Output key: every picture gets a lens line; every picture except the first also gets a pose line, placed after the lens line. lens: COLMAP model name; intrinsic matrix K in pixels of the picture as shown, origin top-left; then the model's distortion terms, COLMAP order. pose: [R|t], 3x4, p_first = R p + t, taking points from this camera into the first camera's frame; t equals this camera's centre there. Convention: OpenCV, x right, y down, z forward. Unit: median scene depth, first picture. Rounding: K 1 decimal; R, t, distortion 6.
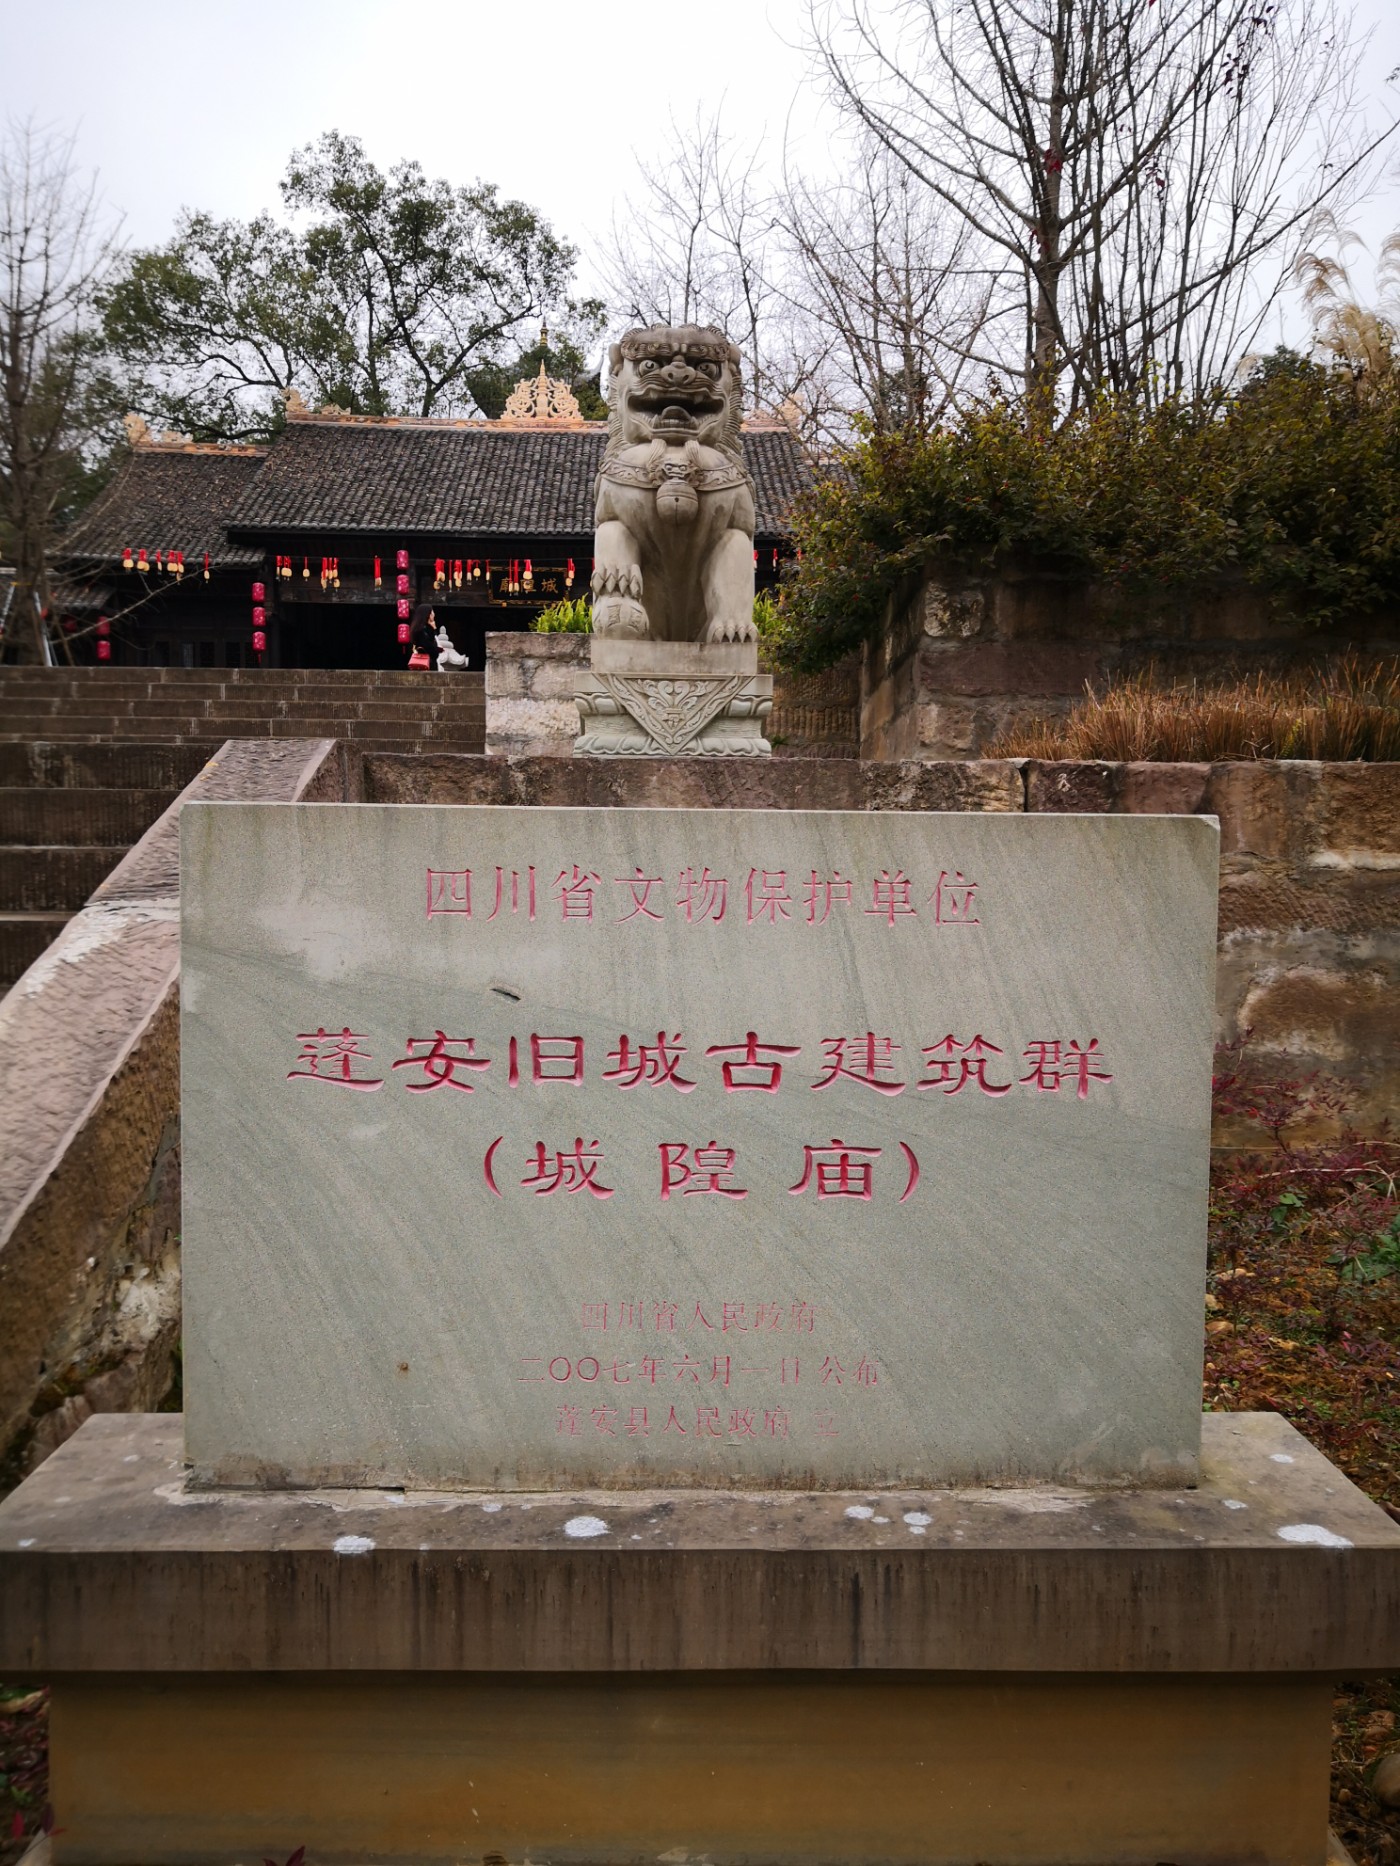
lens RADIAL K [[1530.3, 0, 779.3], [0, 1530.3, 962.5], [0, 0, 1]] dist [0.041025, -0.050942]
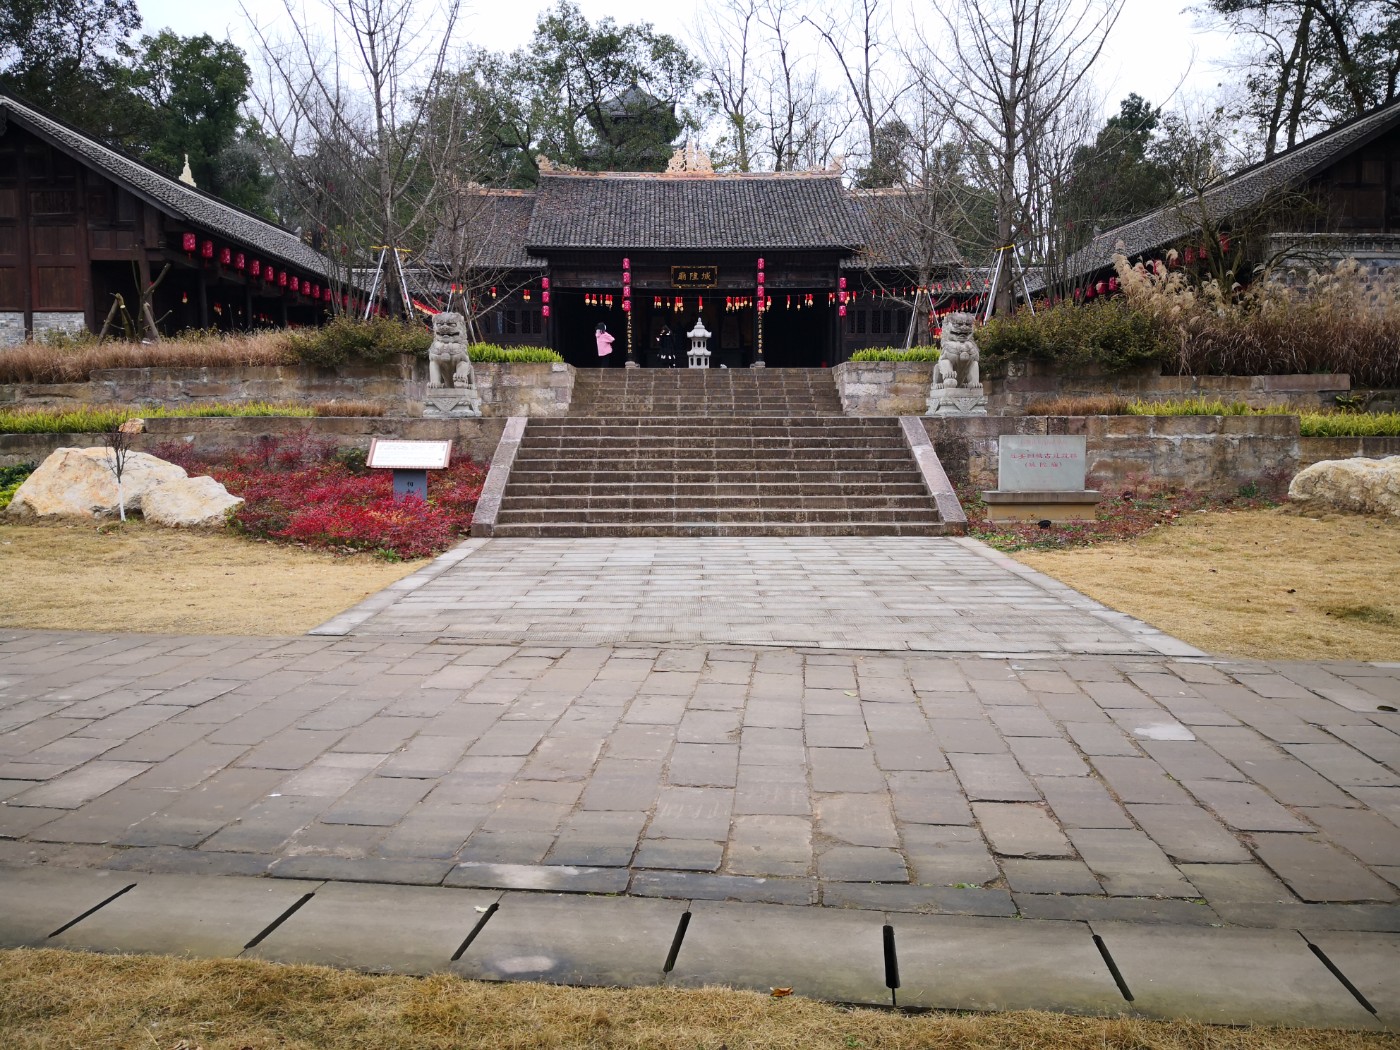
lens RADIAL K [[1148.1, 0, 746.6], [0, 1148.1, 544.3], [0, 0, 1]] dist [0.041025, -0.050942]
pose [[0.999877, -0.008457, -0.013200, -0.092516], [0.008885, 0.999427, 0.032653, 0.018030], [0.012916, -0.032766, 0.999380, -0.331110]]
